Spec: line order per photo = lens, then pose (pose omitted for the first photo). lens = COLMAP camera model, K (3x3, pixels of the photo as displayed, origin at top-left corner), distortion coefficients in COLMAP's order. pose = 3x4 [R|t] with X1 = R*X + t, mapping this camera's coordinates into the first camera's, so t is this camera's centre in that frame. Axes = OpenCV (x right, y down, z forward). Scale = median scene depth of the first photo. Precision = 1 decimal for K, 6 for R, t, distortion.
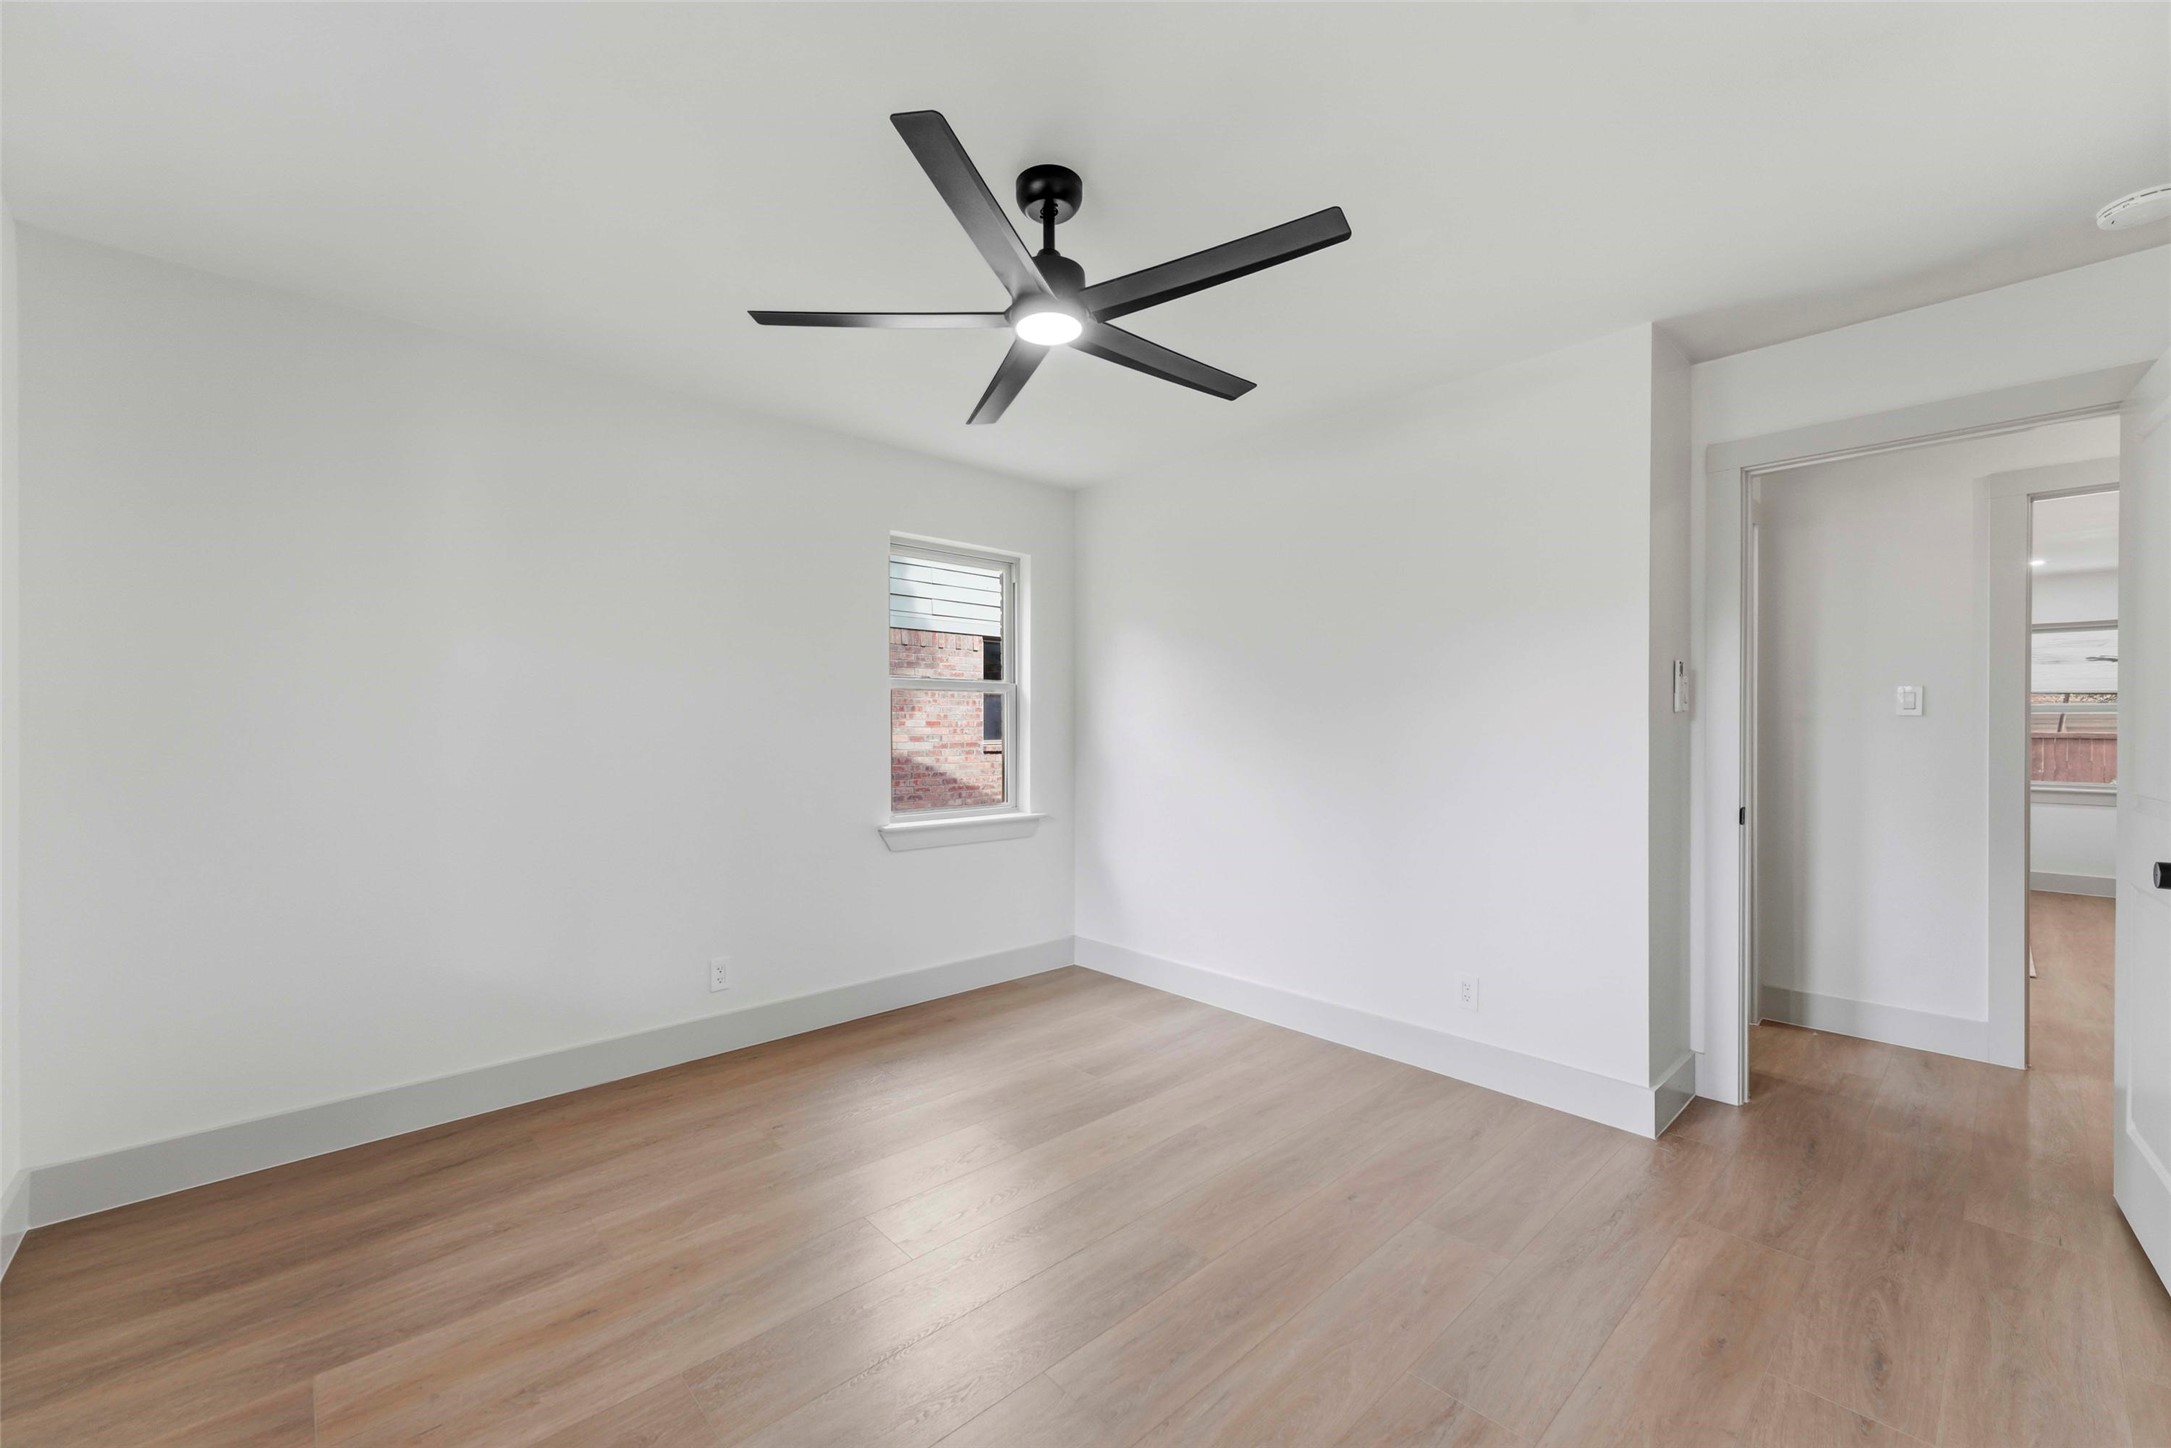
lens RADIAL K [[861.1, 0, 1077.3], [0, 861.1, 728.8], [0, 0, 1]] dist [0.000416, -0.000022]
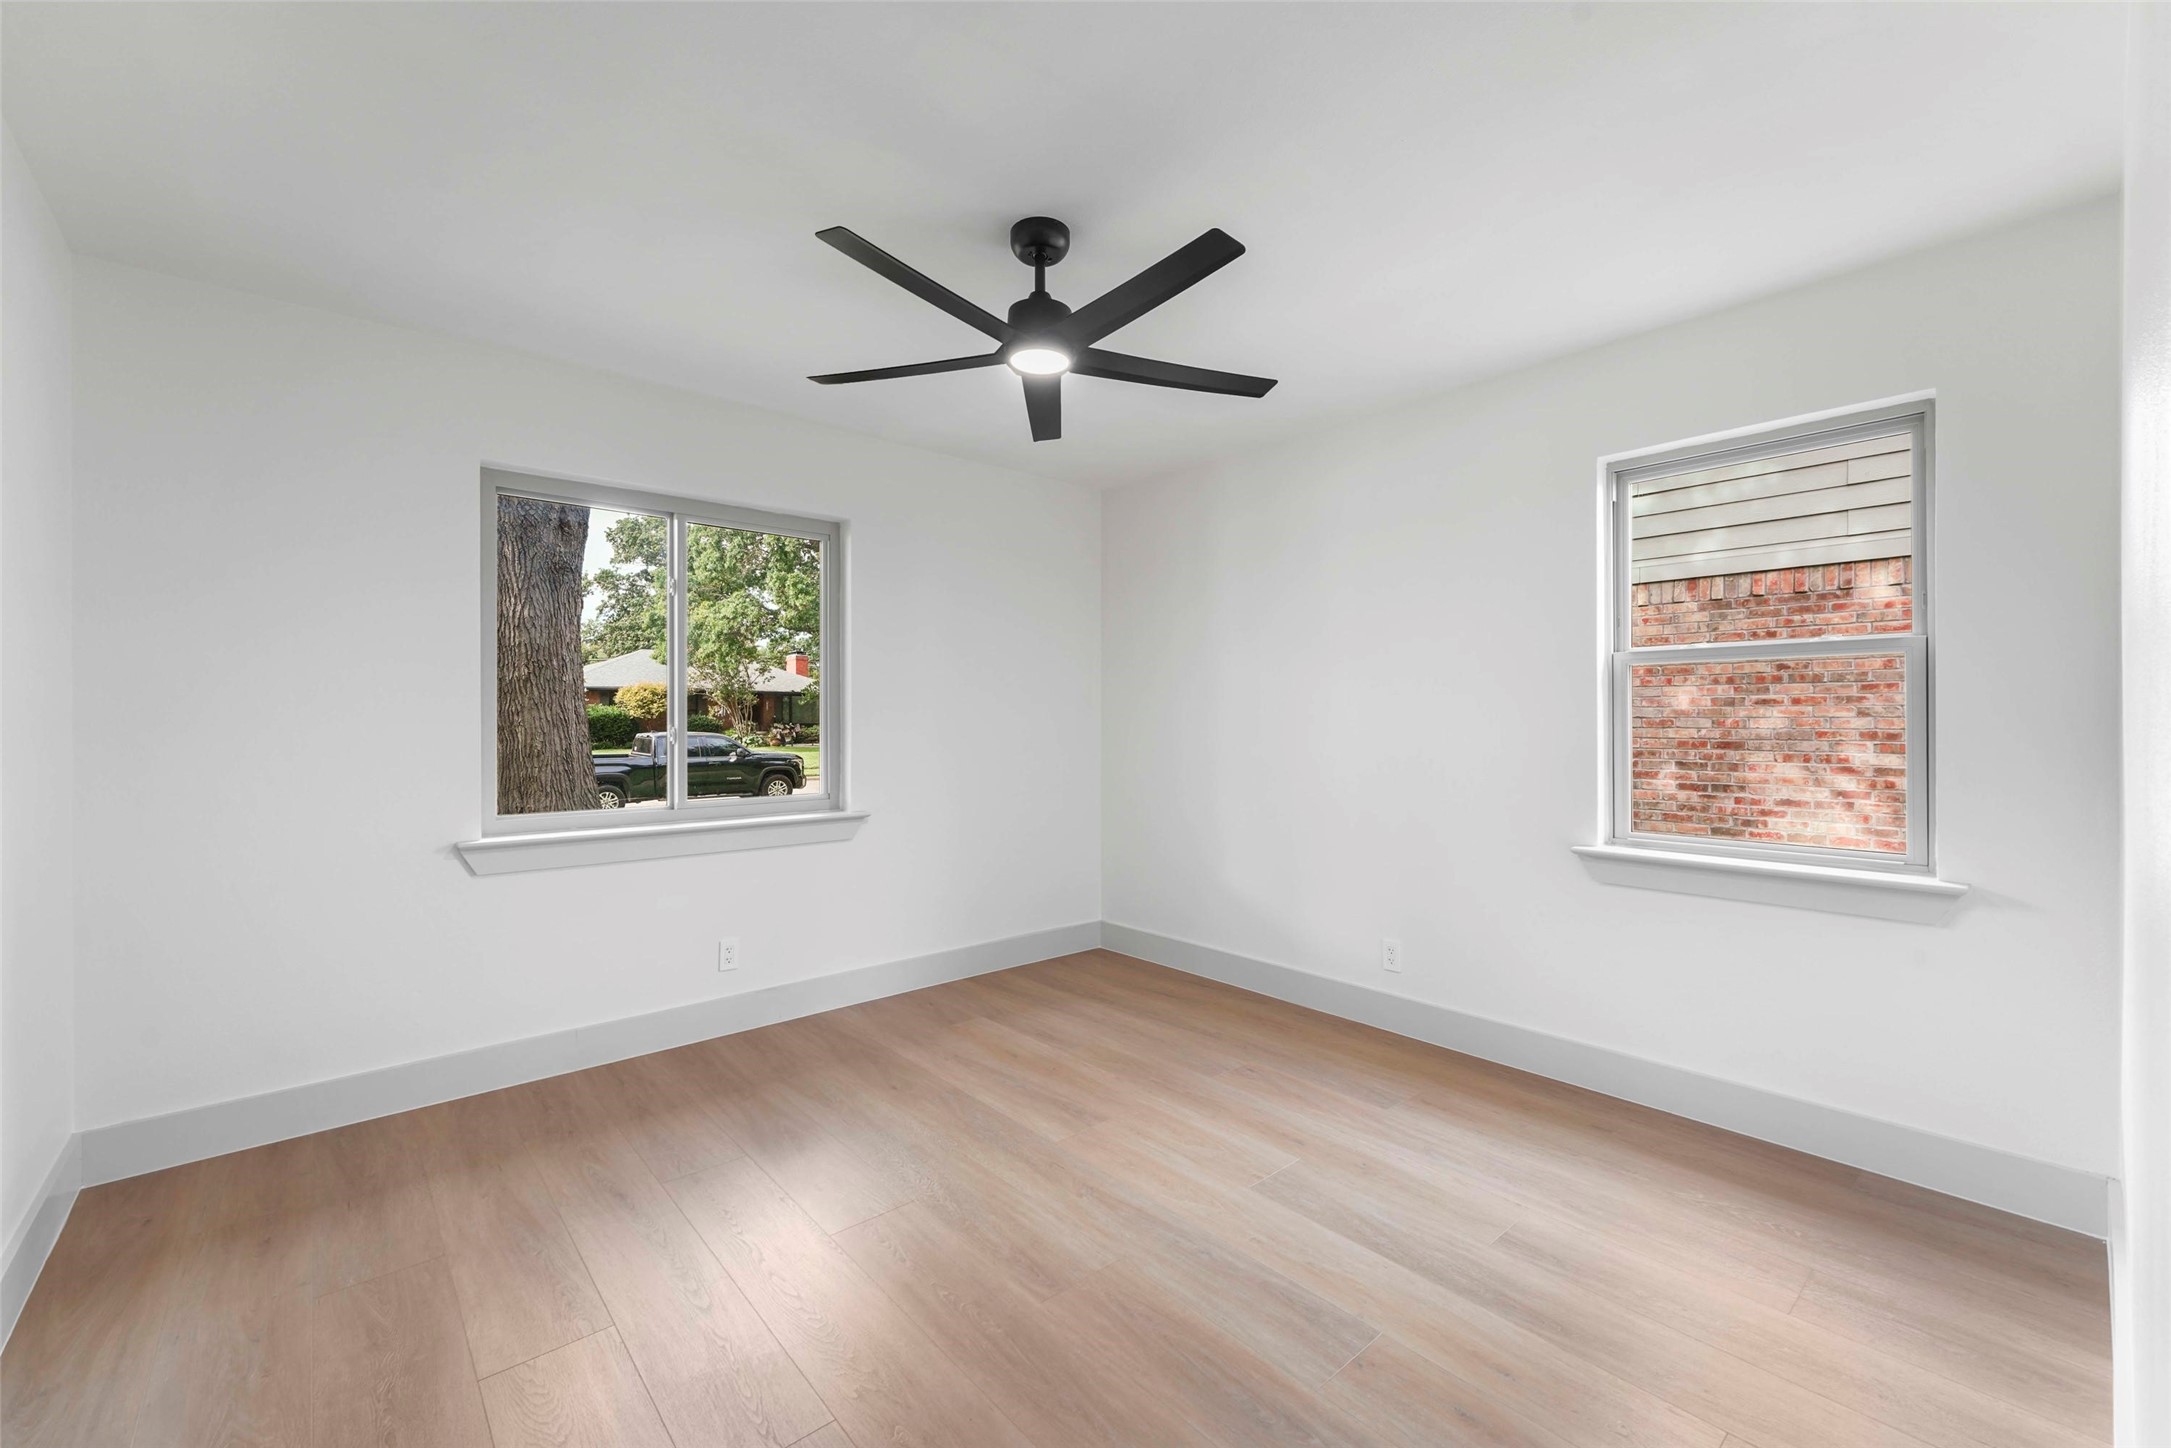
lens RADIAL K [[885.6, 0, 1072.0], [0, 885.6, 687.4], [0, 0, 1]] dist [0.017111, -0.004585]
pose [[-0.028698, -0.035267, -0.998966, 1.008985], [-0.008490, 0.999350, -0.035037, 0.006412], [0.999552, 0.007476, -0.028979, 0.962393]]
